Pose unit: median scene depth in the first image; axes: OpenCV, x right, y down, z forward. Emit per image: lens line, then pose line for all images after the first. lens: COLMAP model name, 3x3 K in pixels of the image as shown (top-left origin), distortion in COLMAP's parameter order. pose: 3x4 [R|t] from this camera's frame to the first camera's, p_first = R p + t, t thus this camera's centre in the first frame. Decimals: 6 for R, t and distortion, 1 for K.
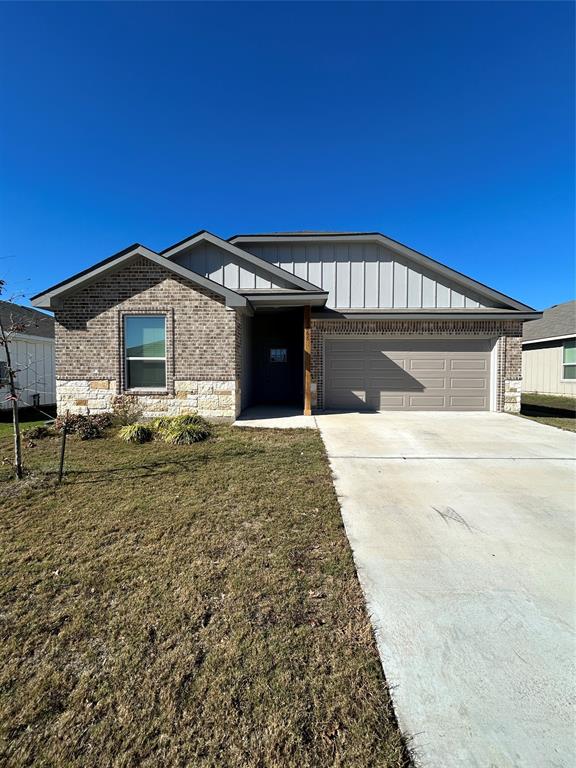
lens RADIAL K [[309.0, 0, 289.6], [0, 309.0, 385.0], [0, 0, 1]] dist [0.002561, -0.000831]
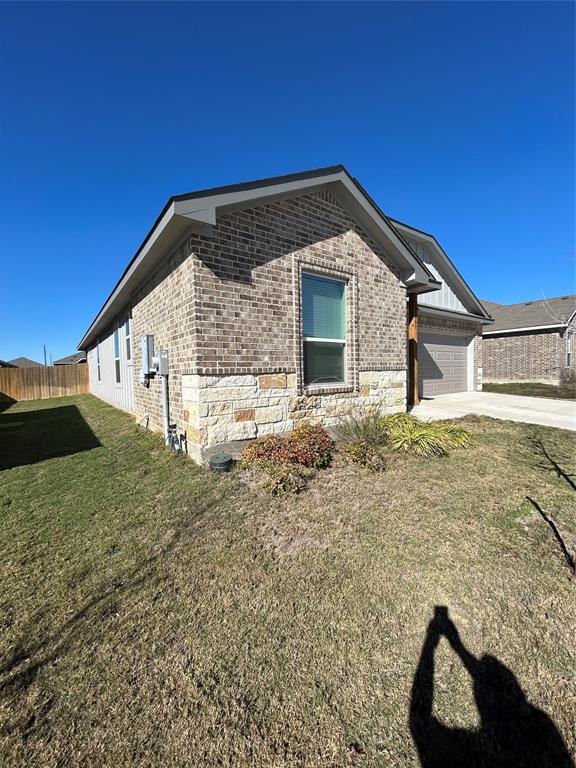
lens RADIAL K [[309.0, 0, 287.9], [0, 309.0, 382.8], [0, 0, 1]] dist [0.002561, -0.000831]
pose [[0.786080, -0.043163, 0.616616, -0.955517], [0.043205, 0.998956, 0.014848, -0.005802], [-0.616613, 0.014969, 0.787124, 0.523711]]
